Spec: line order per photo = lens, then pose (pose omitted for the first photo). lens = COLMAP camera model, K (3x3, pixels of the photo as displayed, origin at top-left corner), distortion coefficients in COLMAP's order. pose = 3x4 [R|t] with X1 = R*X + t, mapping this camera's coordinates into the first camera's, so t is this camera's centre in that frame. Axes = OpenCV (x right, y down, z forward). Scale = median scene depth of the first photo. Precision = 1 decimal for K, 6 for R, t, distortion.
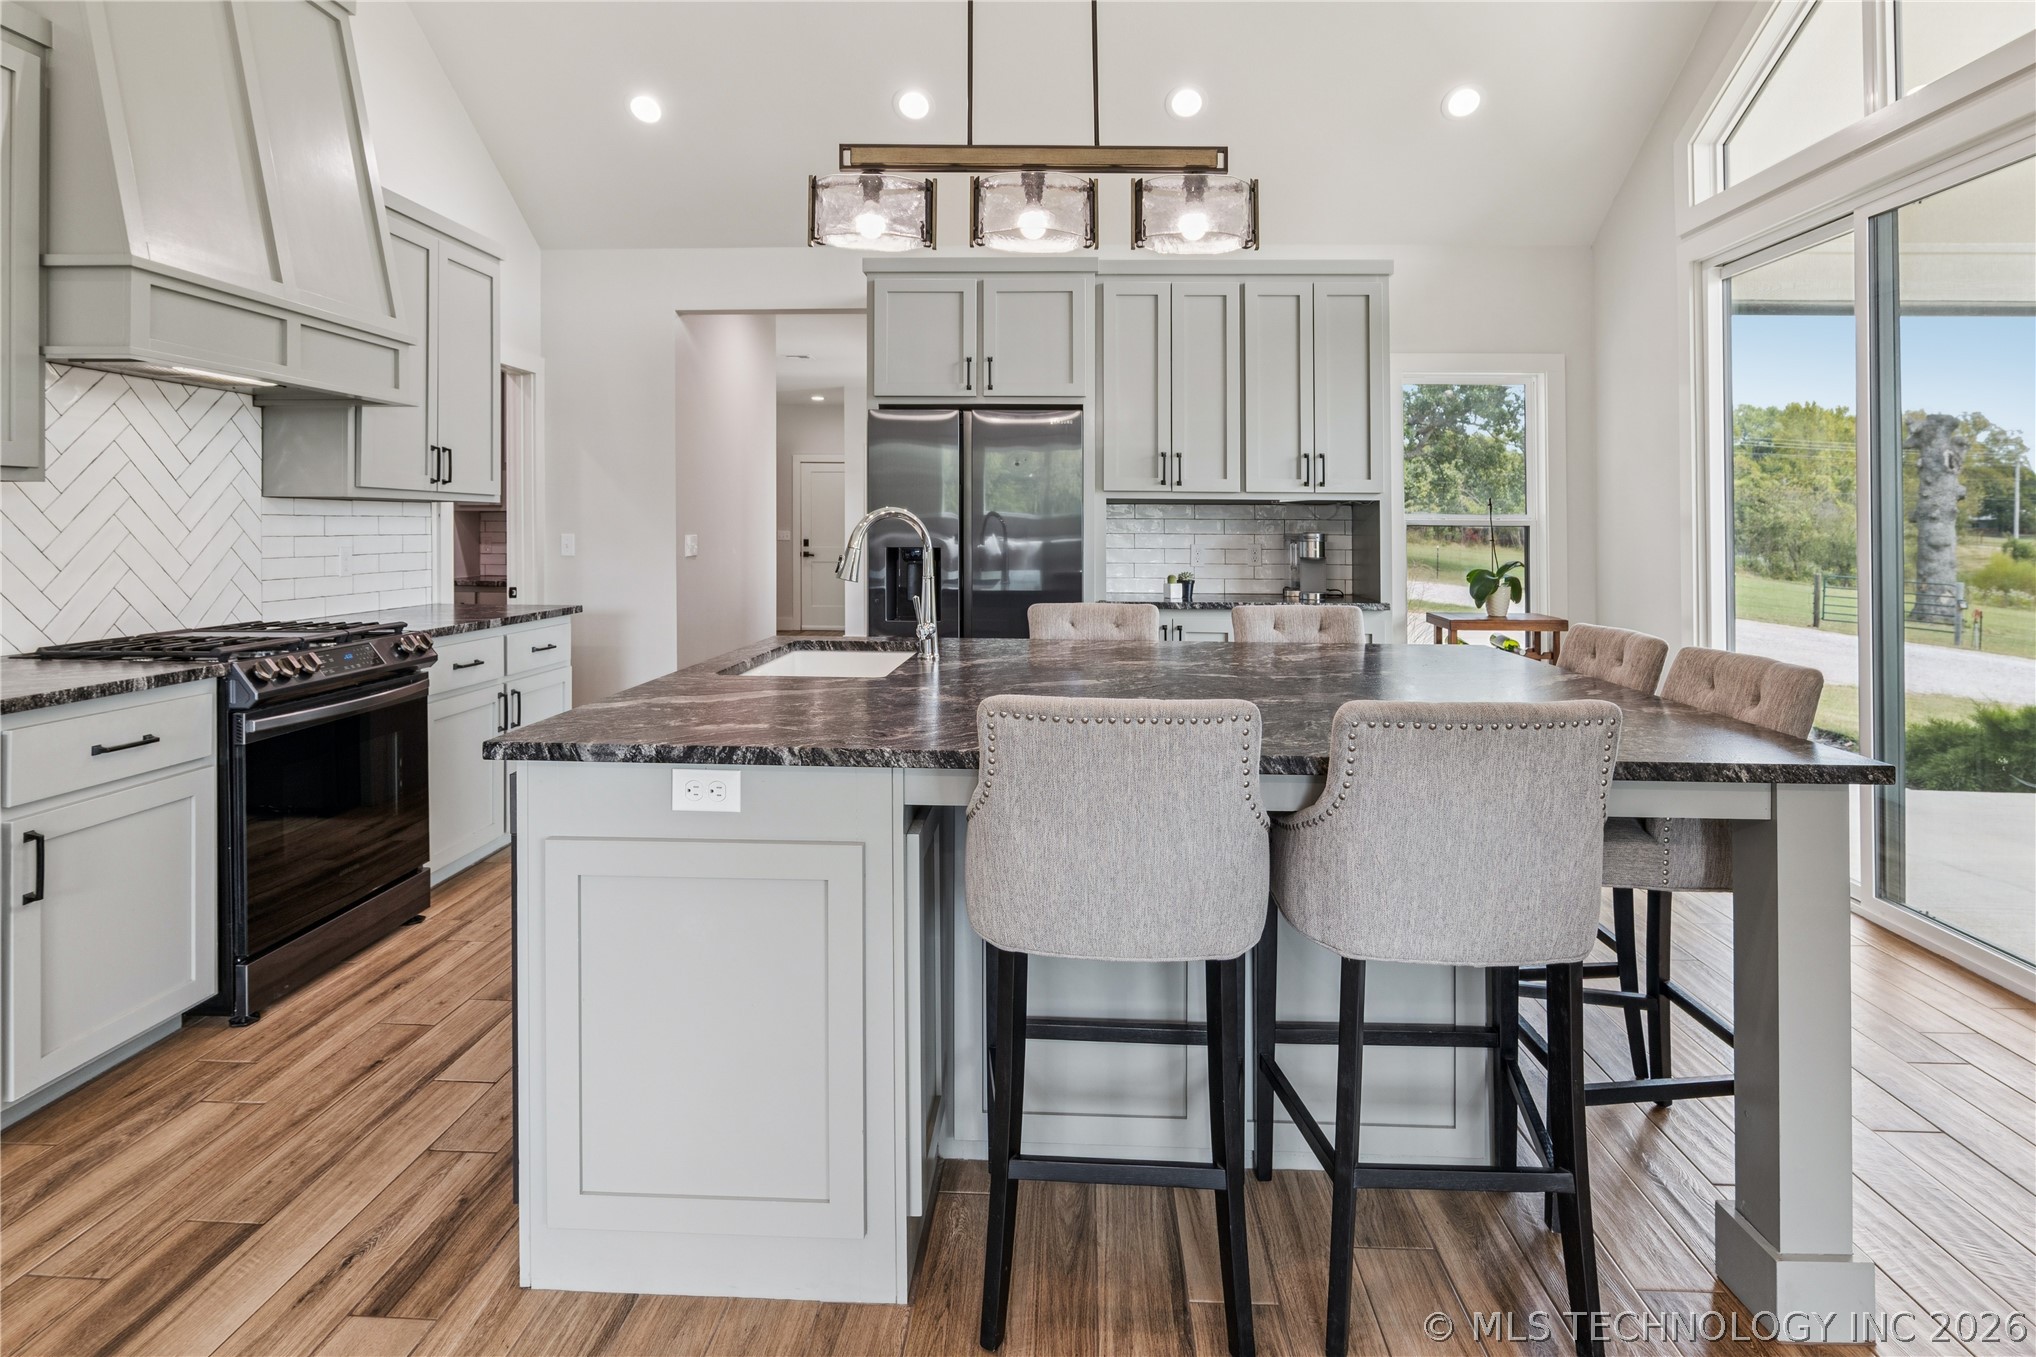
lens RADIAL K [[1045.6, 0, 1019.0], [0, 1045.6, 531.3], [0, 0, 1]] dist [-0.004214, -0.000297]
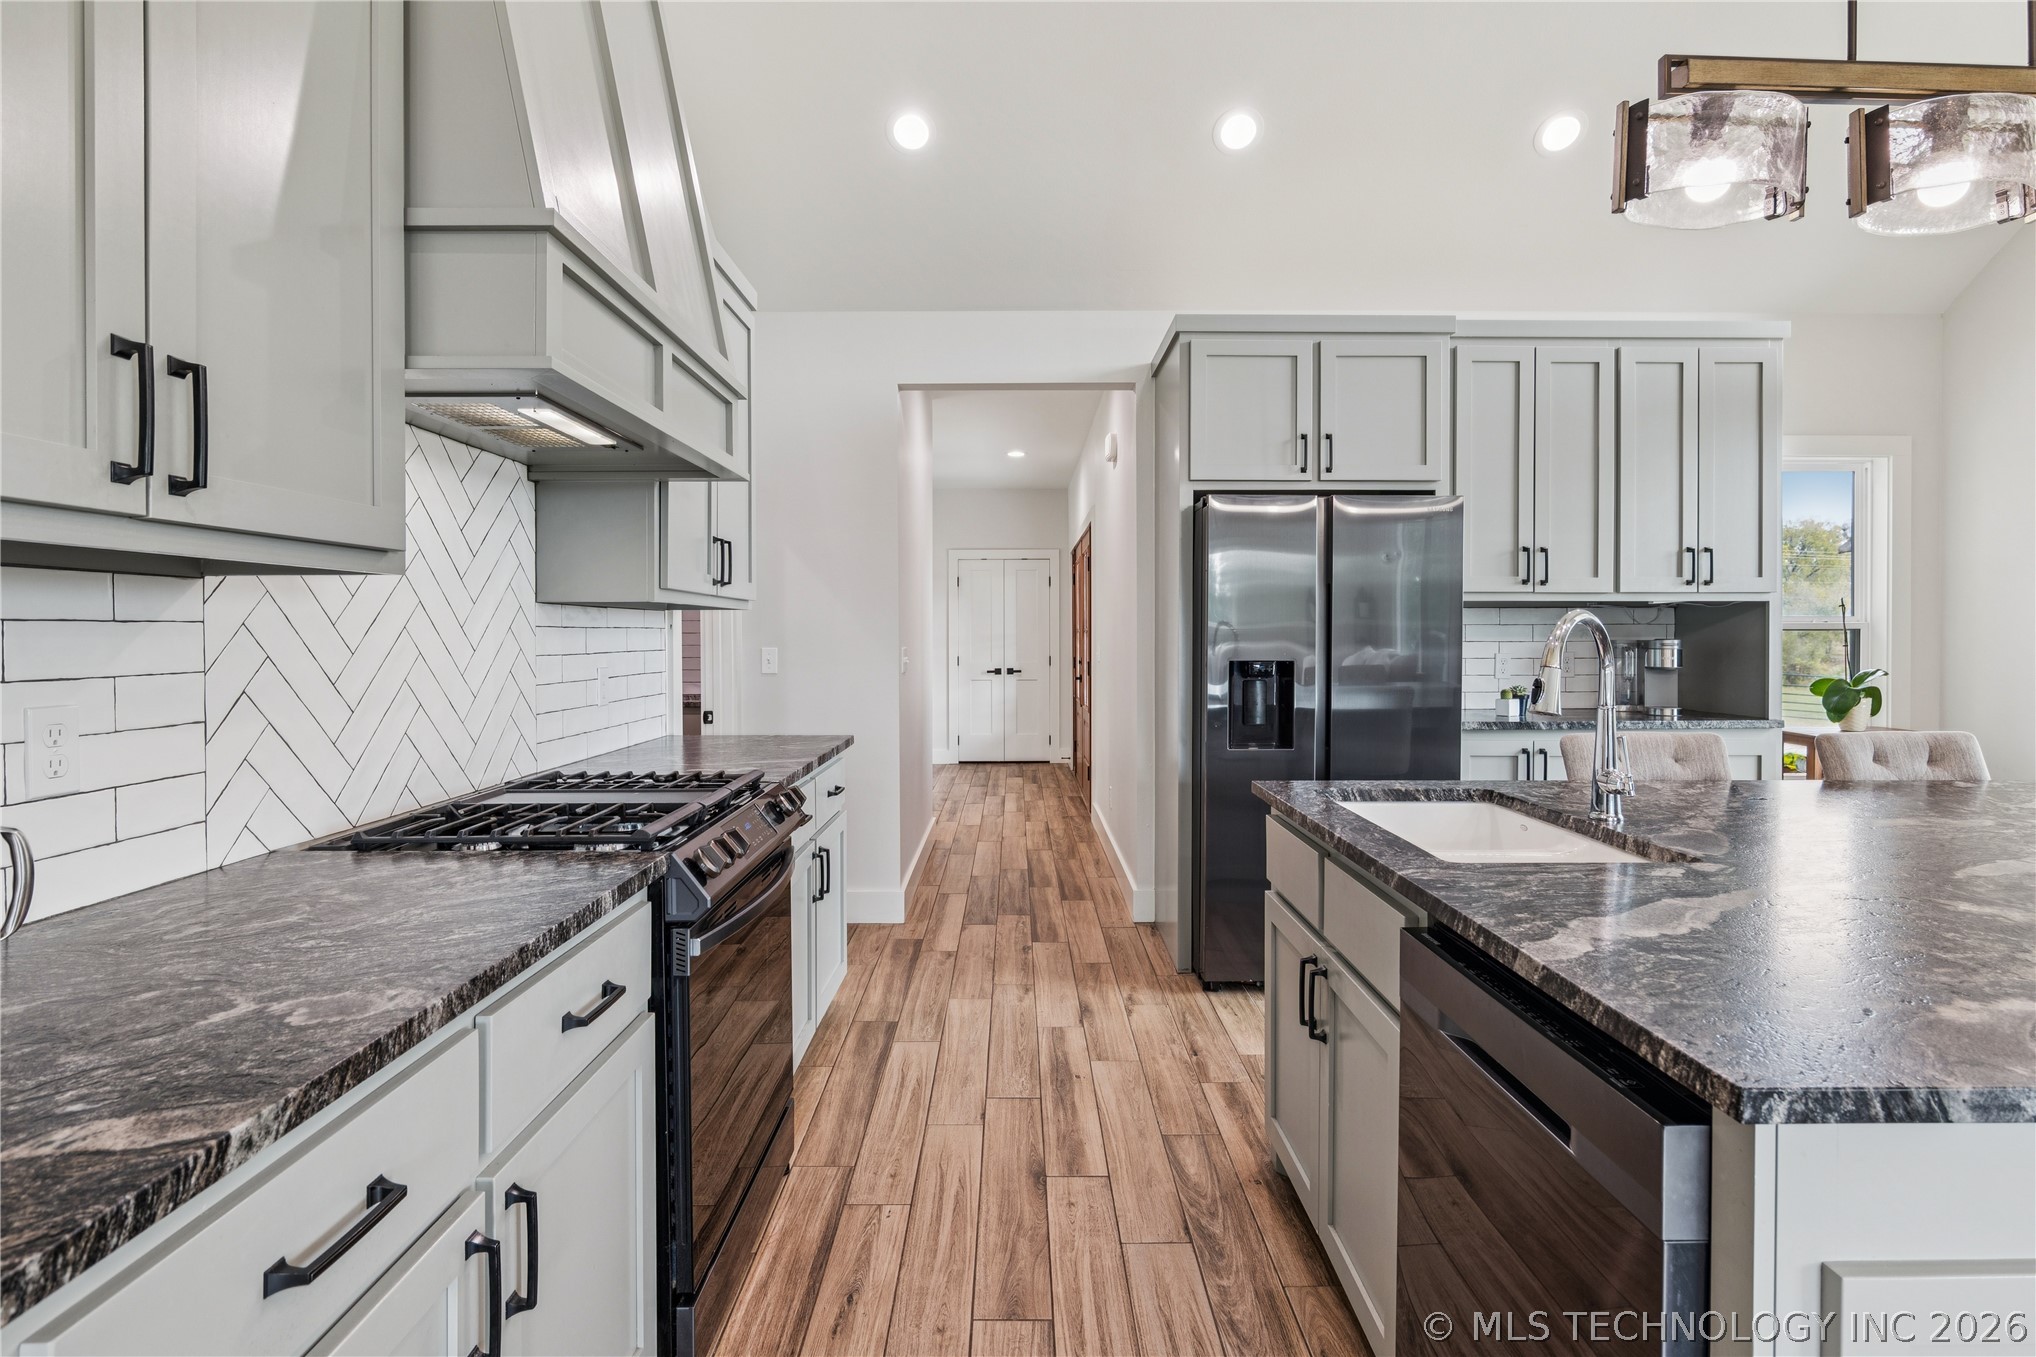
lens RADIAL K [[1009.0, 0, 1021.9], [0, 1009.0, 644.8], [0, 0, 1]] dist [-0.003180, -0.000501]
pose [[0.998769, -0.008153, 0.048921, -0.324441], [0.007869, 0.999951, 0.006005, -0.003453], [-0.048968, -0.005612, 0.998785, 0.205945]]
